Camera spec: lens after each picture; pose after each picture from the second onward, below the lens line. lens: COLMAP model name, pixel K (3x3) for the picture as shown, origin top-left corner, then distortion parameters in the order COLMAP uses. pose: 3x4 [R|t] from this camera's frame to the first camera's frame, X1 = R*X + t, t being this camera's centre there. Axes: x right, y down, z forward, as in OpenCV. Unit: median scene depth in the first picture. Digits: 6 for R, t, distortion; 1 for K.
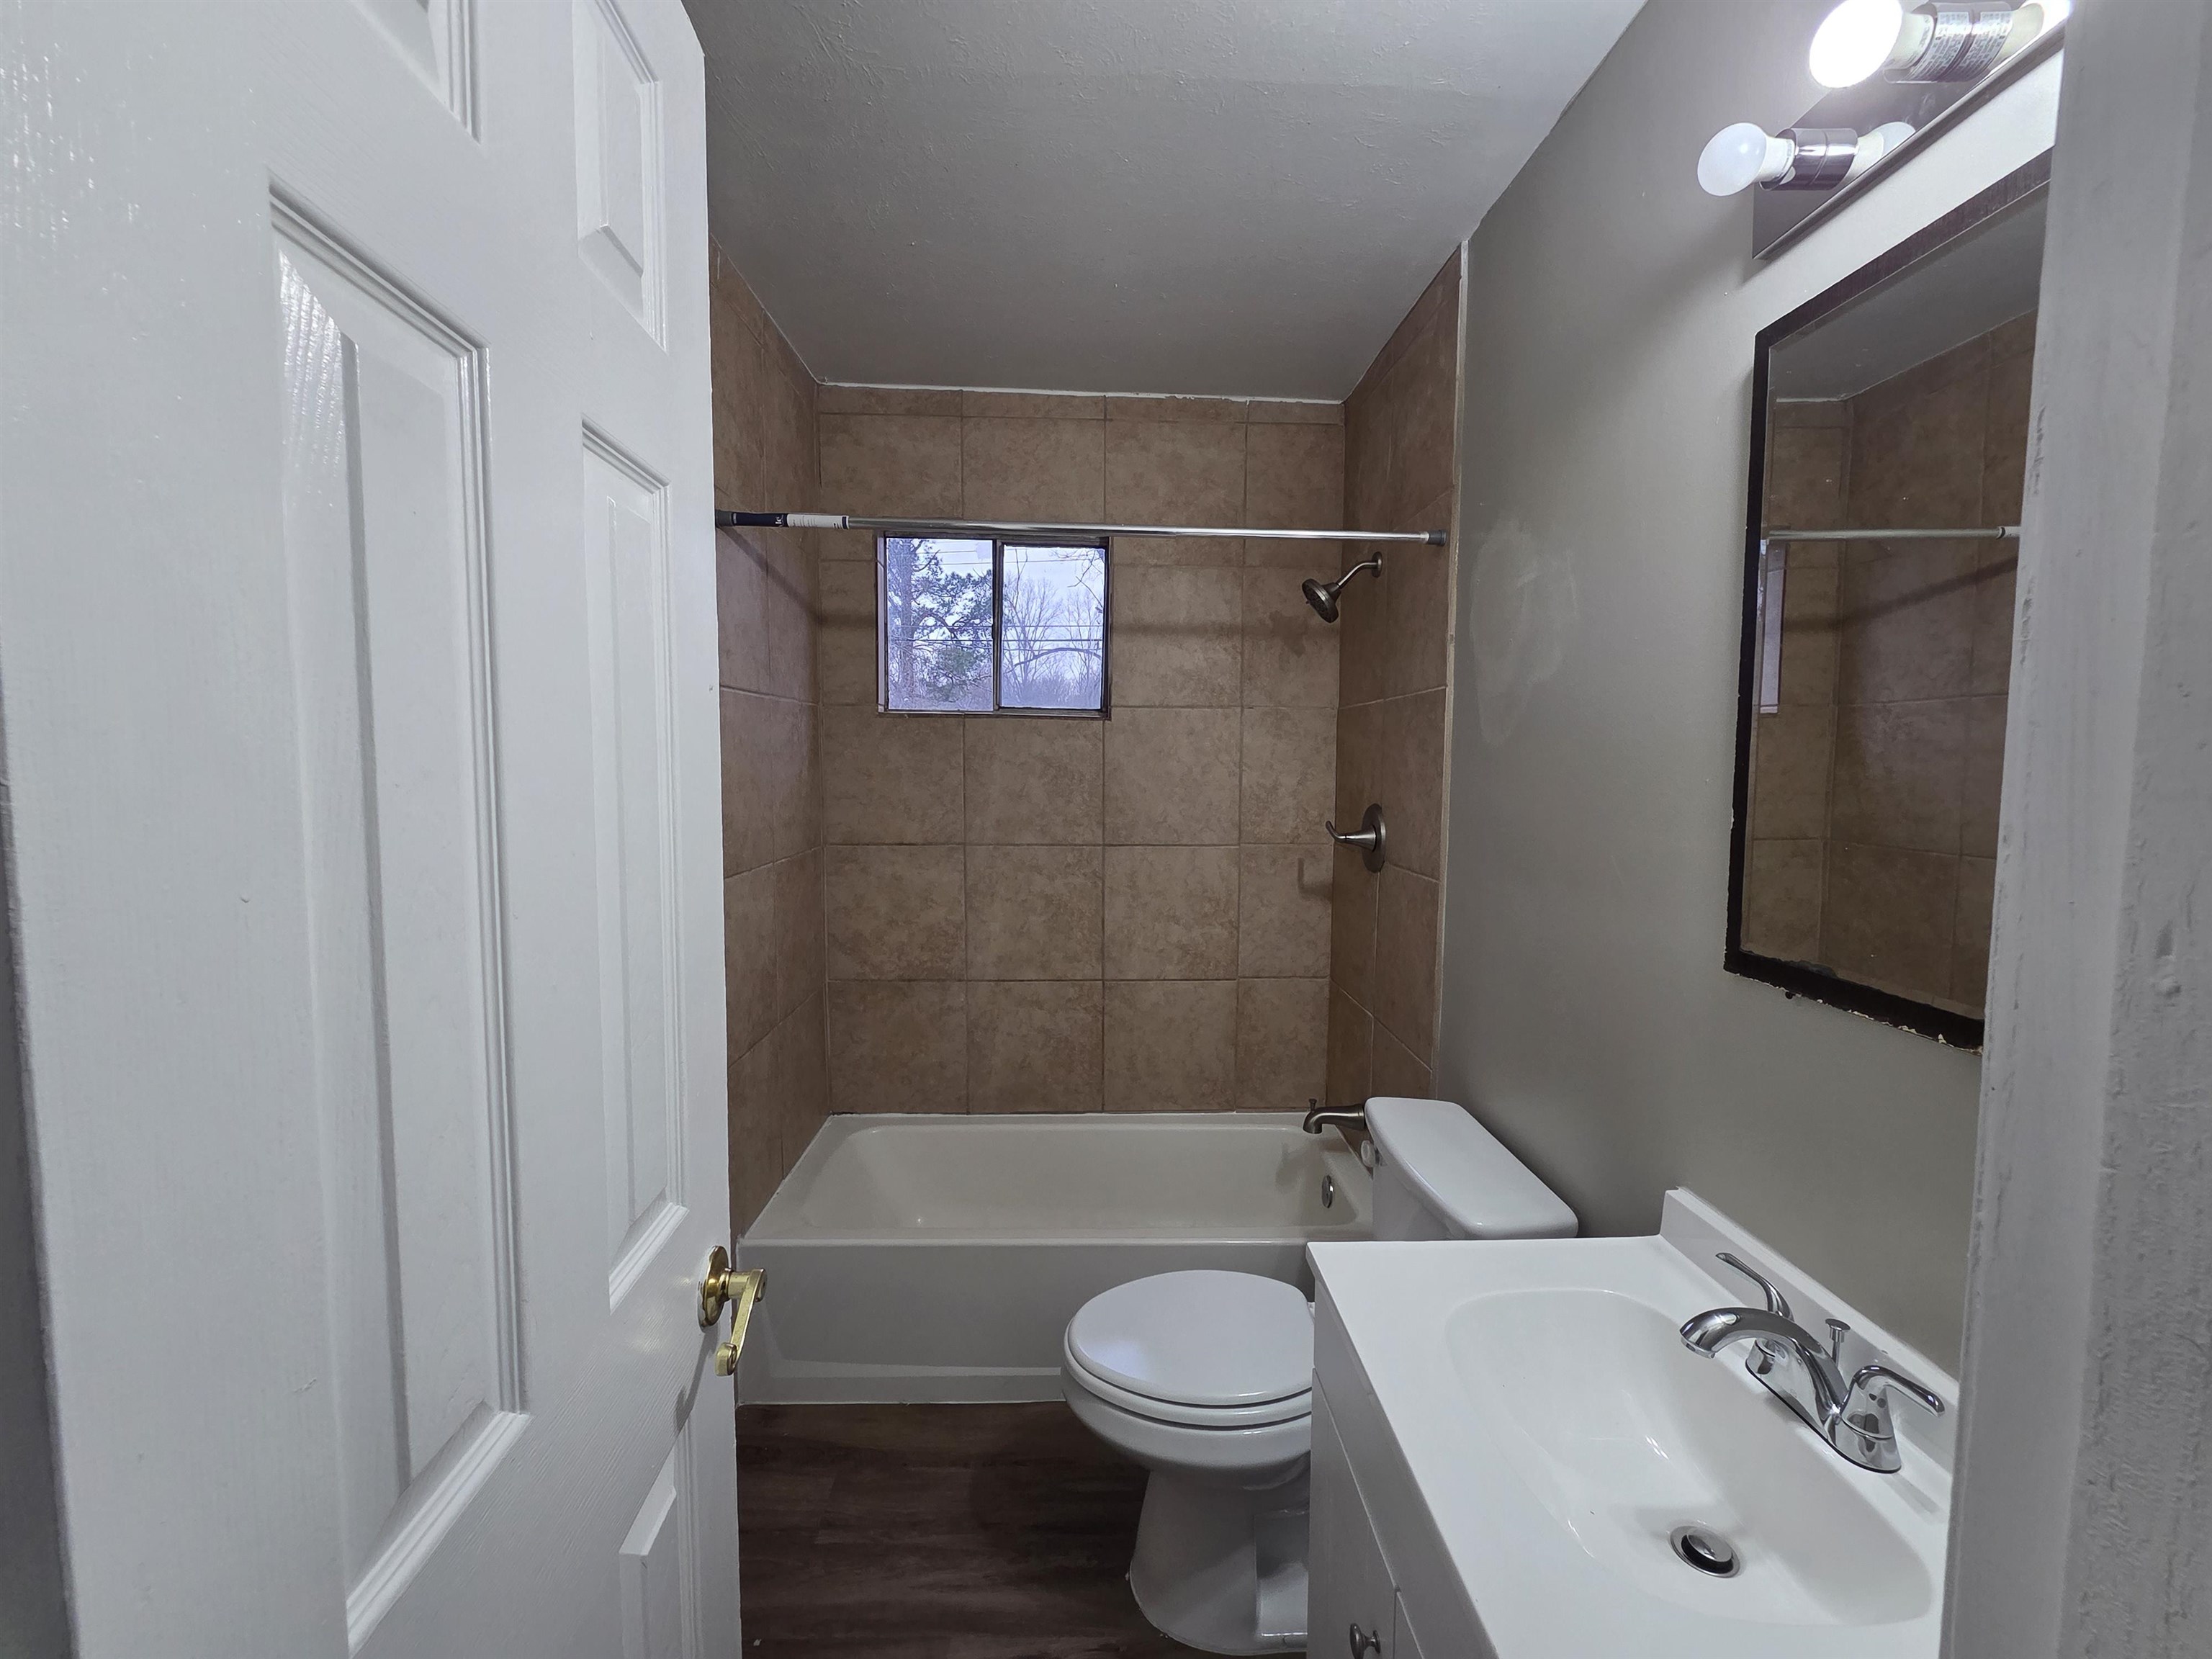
lens RADIAL K [[905.4, 0, 1108.3], [0, 905.4, 828.1], [0, 0, 1]] dist [-0.000559, -0.000806]
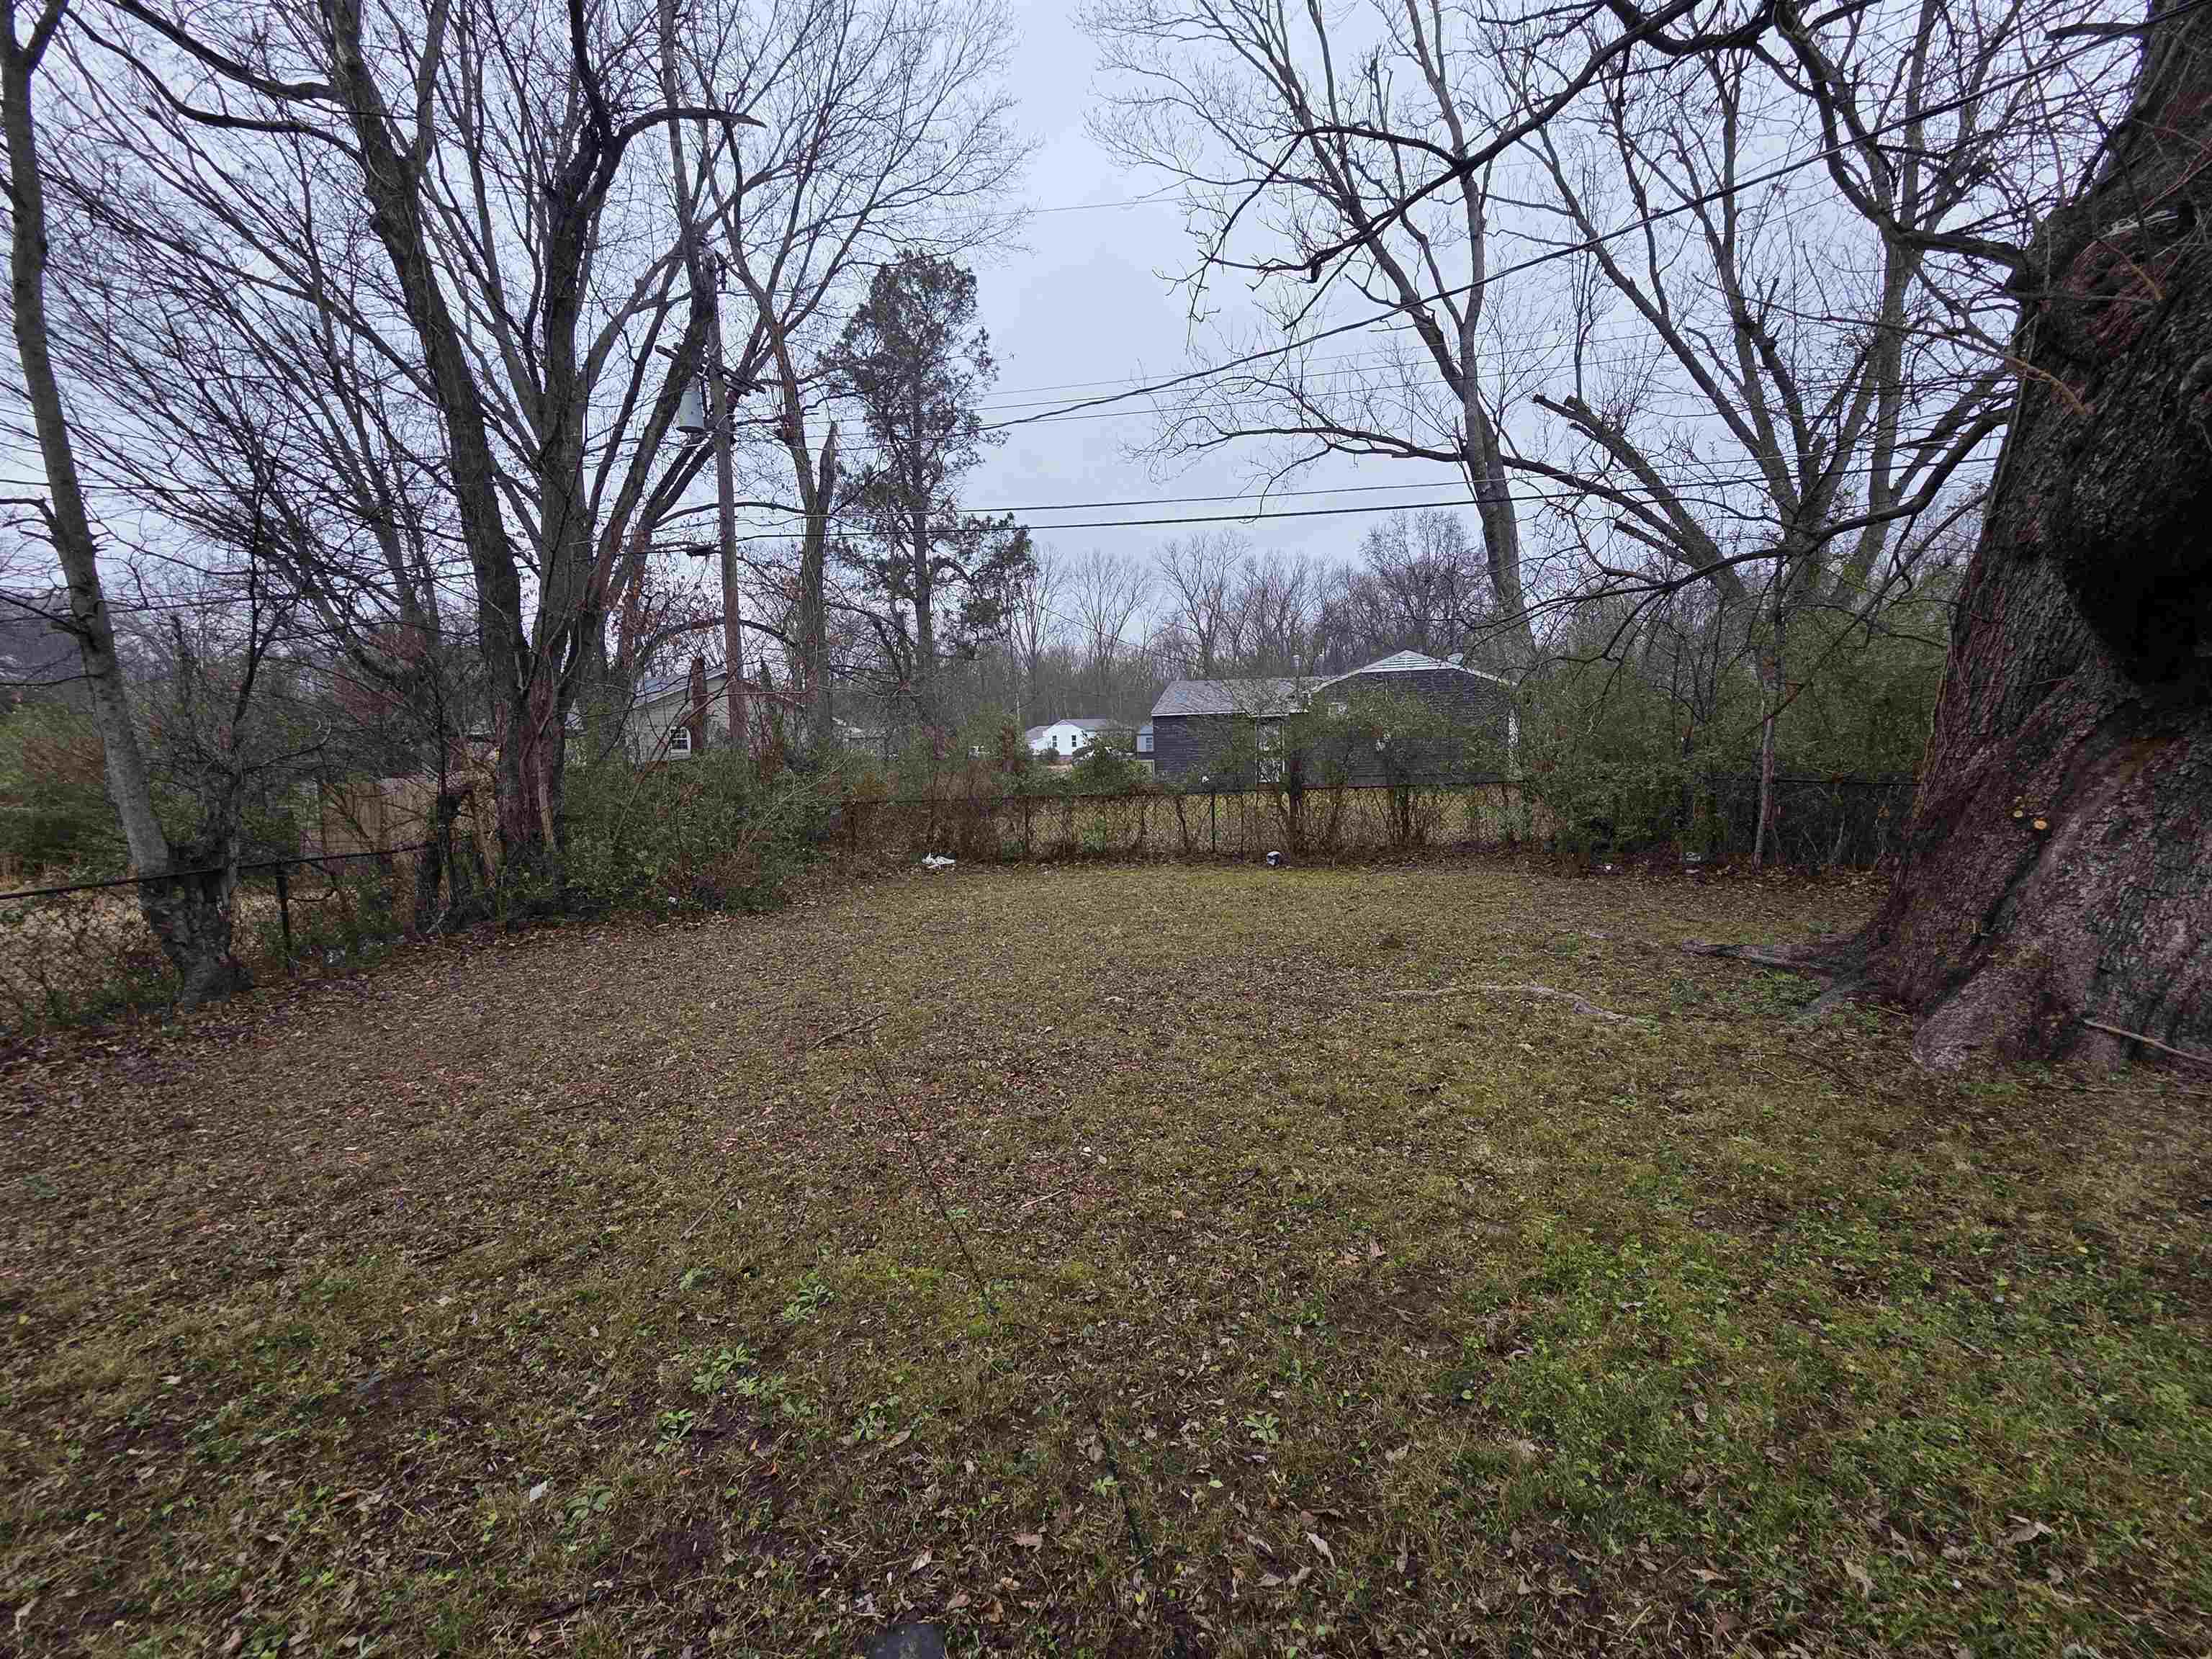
lens RADIAL K [[905.4, 0, 1118.5], [0, 905.4, 828.4], [0, 0, 1]] dist [-0.000559, -0.000806]
pose [[0.999083, -0.042165, 0.007464, -1.209781], [0.041939, 0.998723, 0.028167, 0.140409], [-0.008642, -0.027828, 0.999575, 2.656680]]
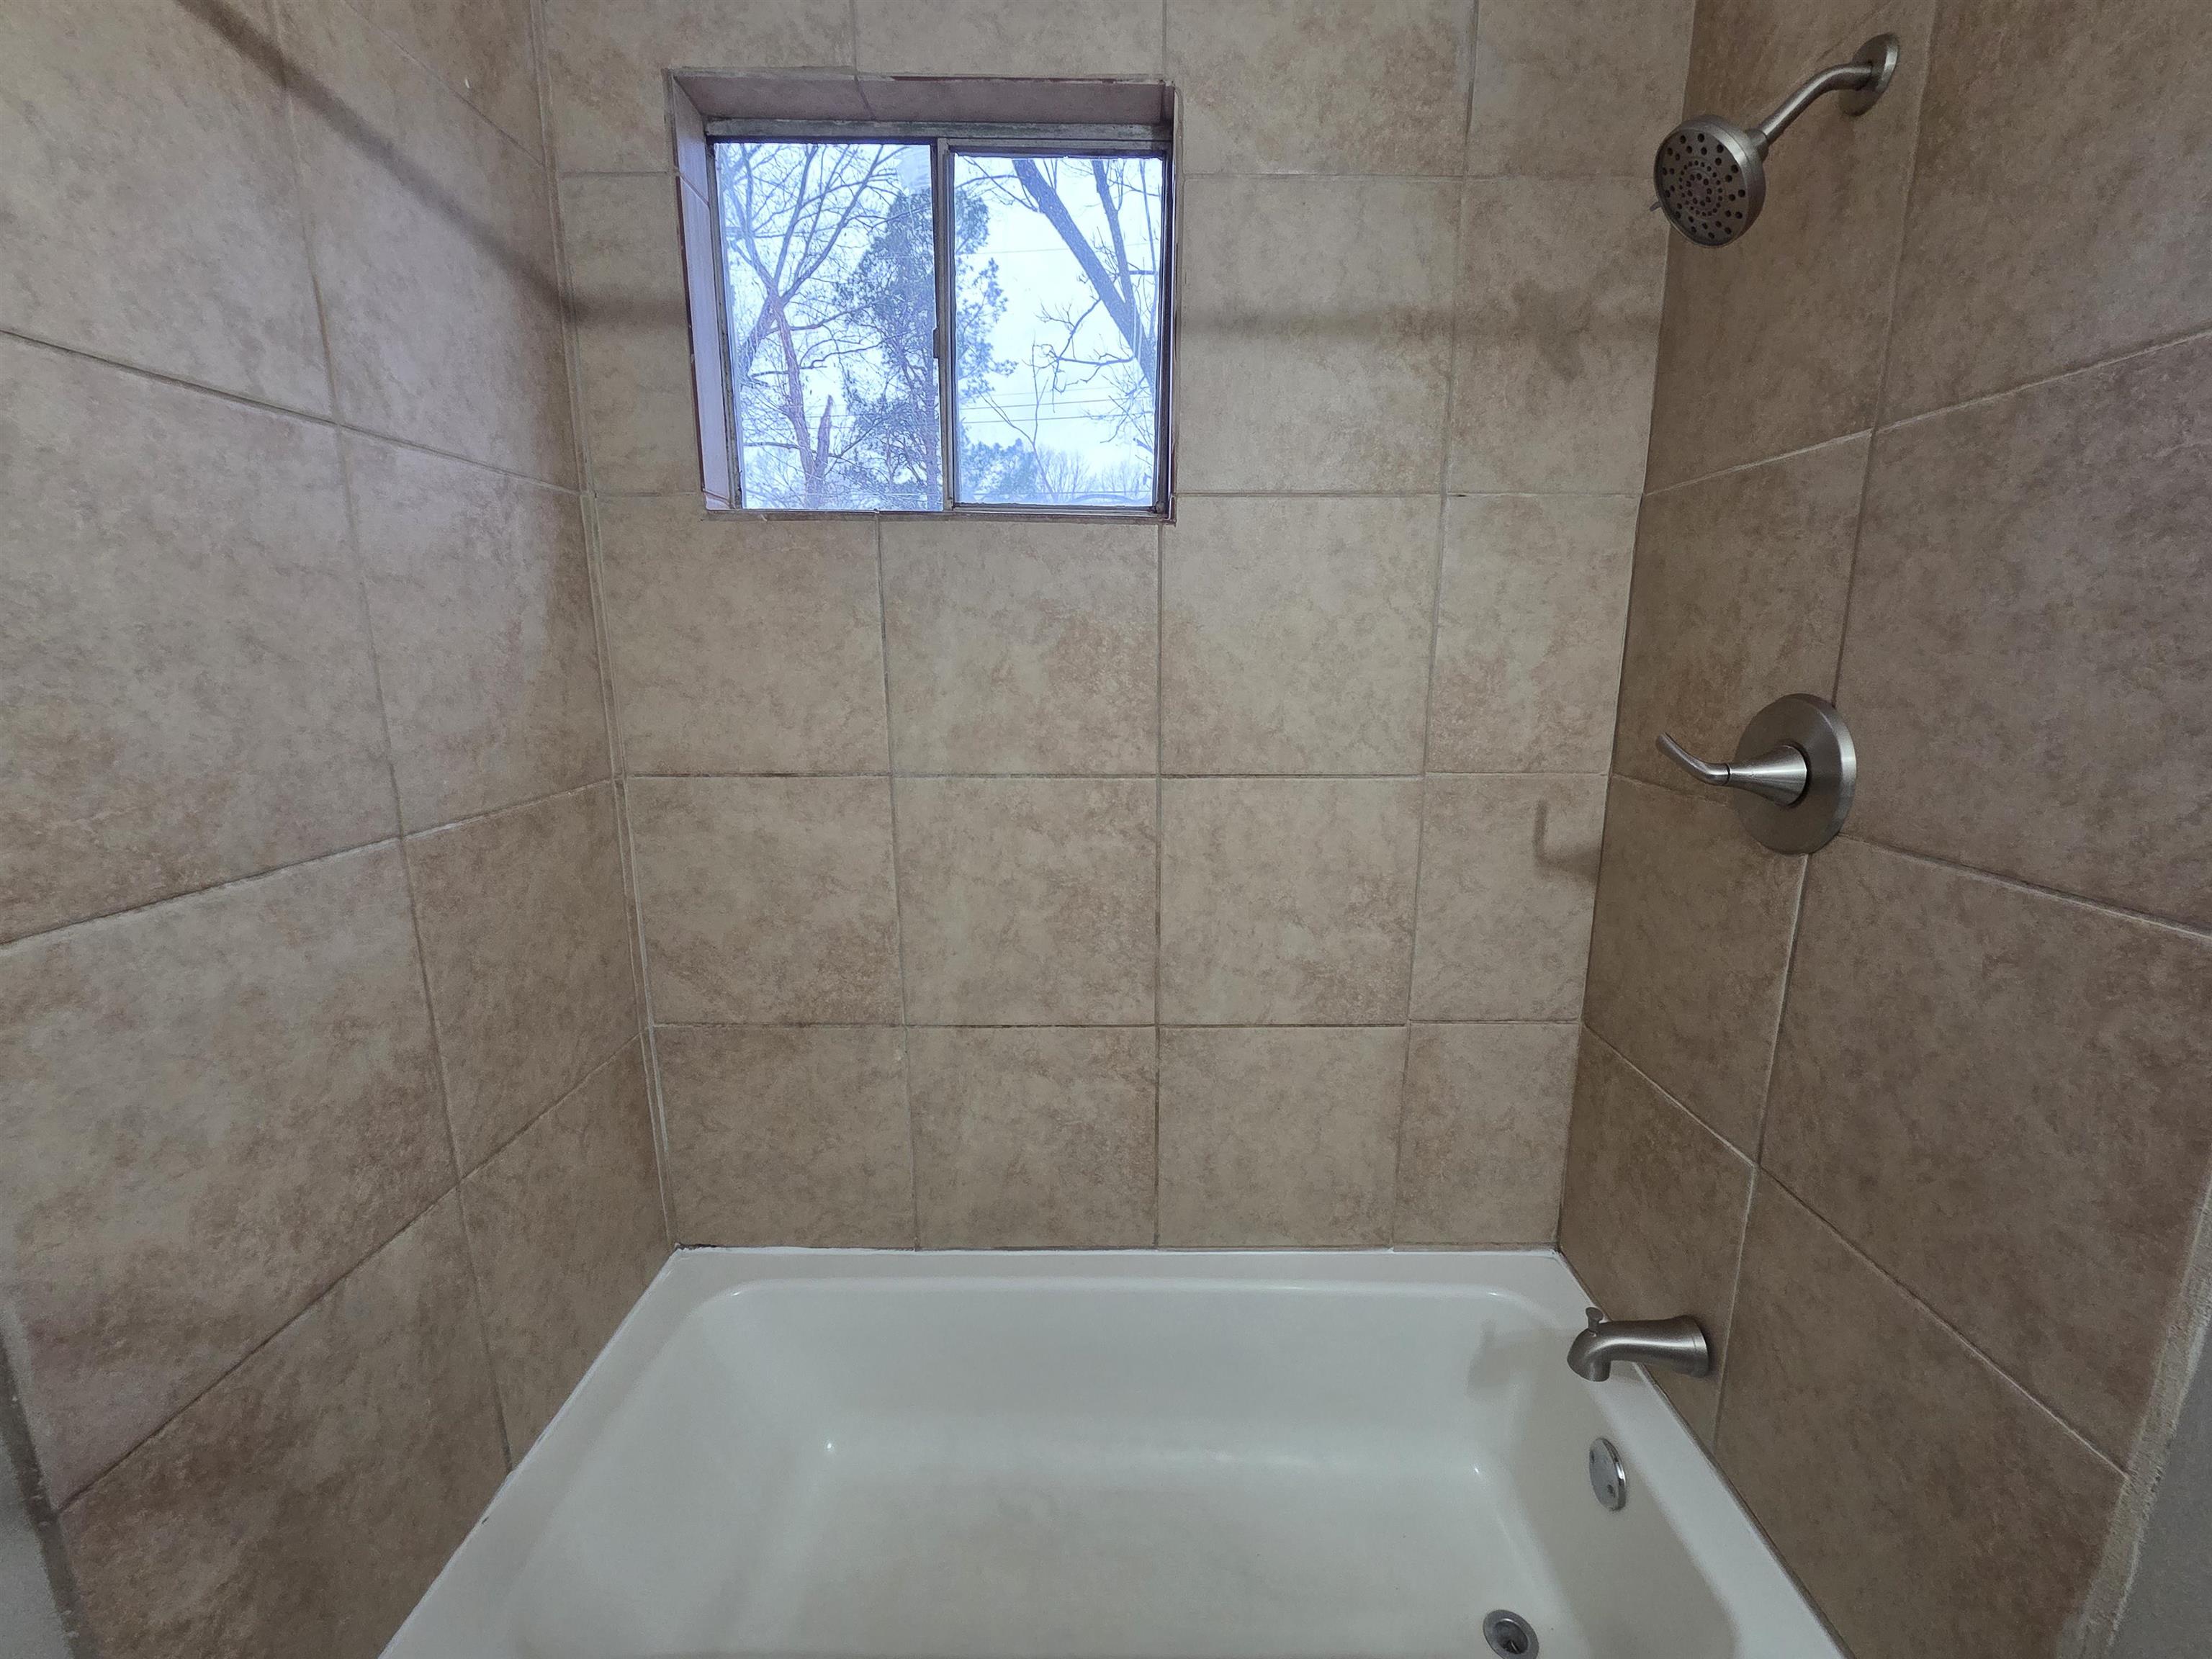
lens RADIAL K [[905.4, 0, 1119.8], [0, 905.4, 836.6], [0, 0, 1]] dist [-0.000559, -0.000806]
pose [[0.999634, 0.000925, -0.027022, -0.013650], [0.002660, 0.991202, 0.132332, -0.015027], [0.026907, -0.132356, 0.990837, 0.482382]]
